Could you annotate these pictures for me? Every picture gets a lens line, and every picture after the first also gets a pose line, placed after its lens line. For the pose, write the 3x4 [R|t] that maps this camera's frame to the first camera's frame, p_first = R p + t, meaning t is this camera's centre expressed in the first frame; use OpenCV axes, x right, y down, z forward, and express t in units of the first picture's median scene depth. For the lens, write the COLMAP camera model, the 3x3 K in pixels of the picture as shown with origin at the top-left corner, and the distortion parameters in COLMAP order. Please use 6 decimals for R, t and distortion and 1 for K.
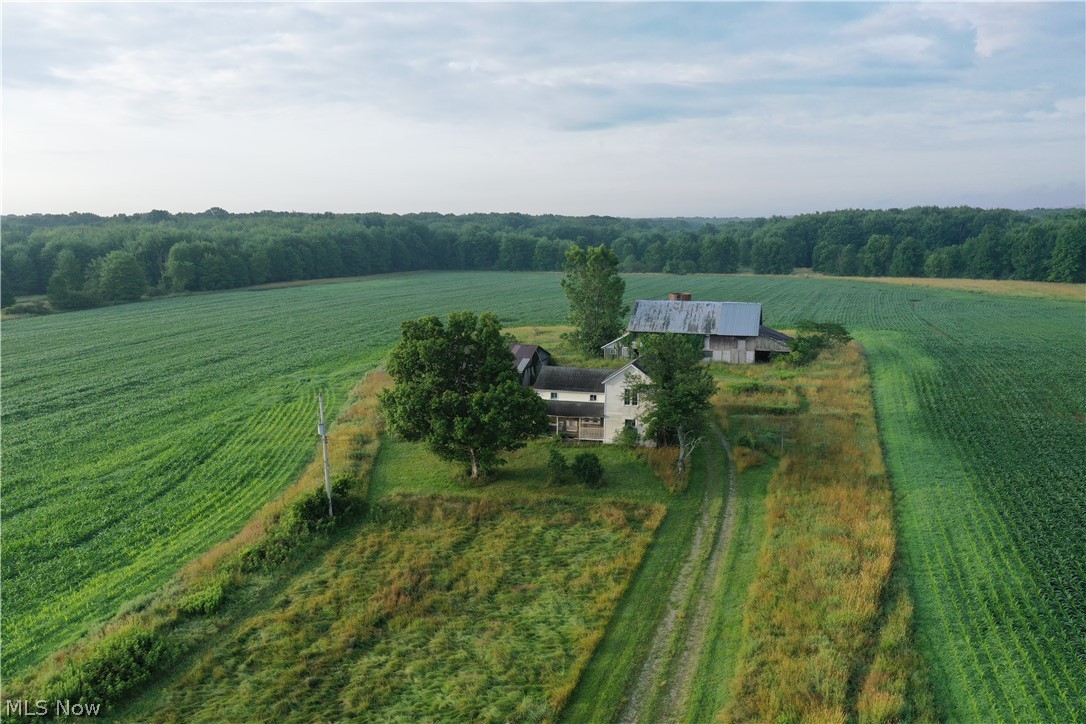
lens RADIAL K [[863.2, 0, 542.0], [0, 863.2, 359.6], [0, 0, 1]] dist [0.012584, 0.005238]
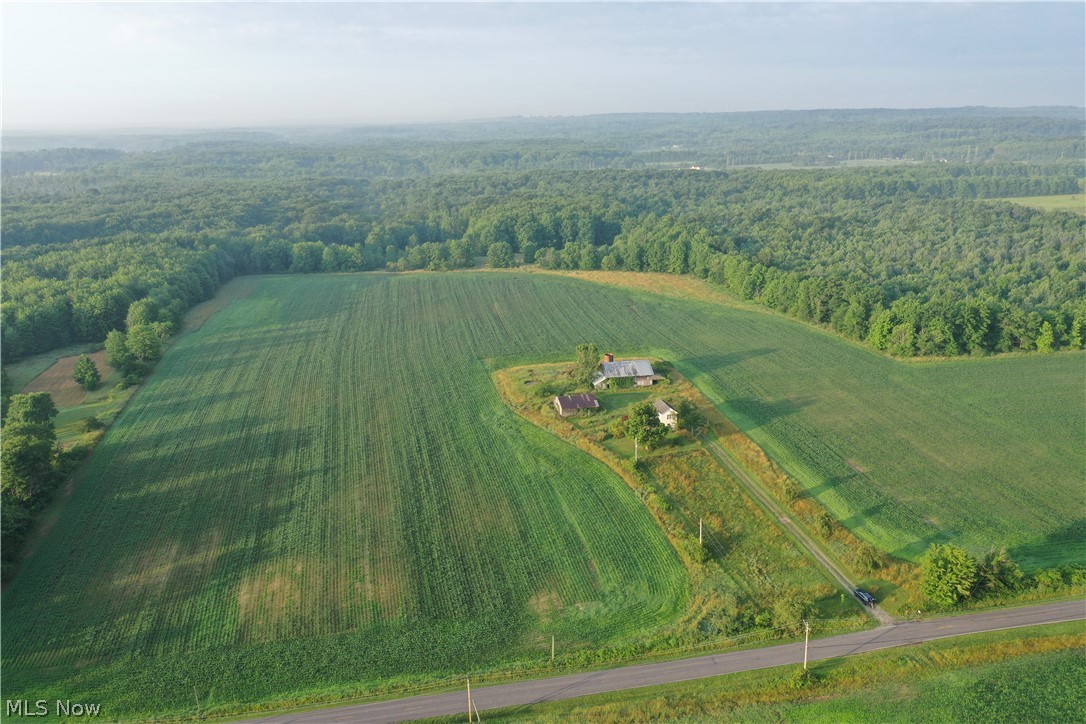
lens RADIAL K [[863.2, 0, 539.7], [0, 863.2, 358.5], [0, 0, 1]] dist [0.012584, 0.005238]
pose [[0.877135, -0.134245, 0.461099, -1.211428], [0.079554, 0.987487, 0.136165, -0.443137], [-0.473608, -0.082753, 0.876839, -1.098602]]
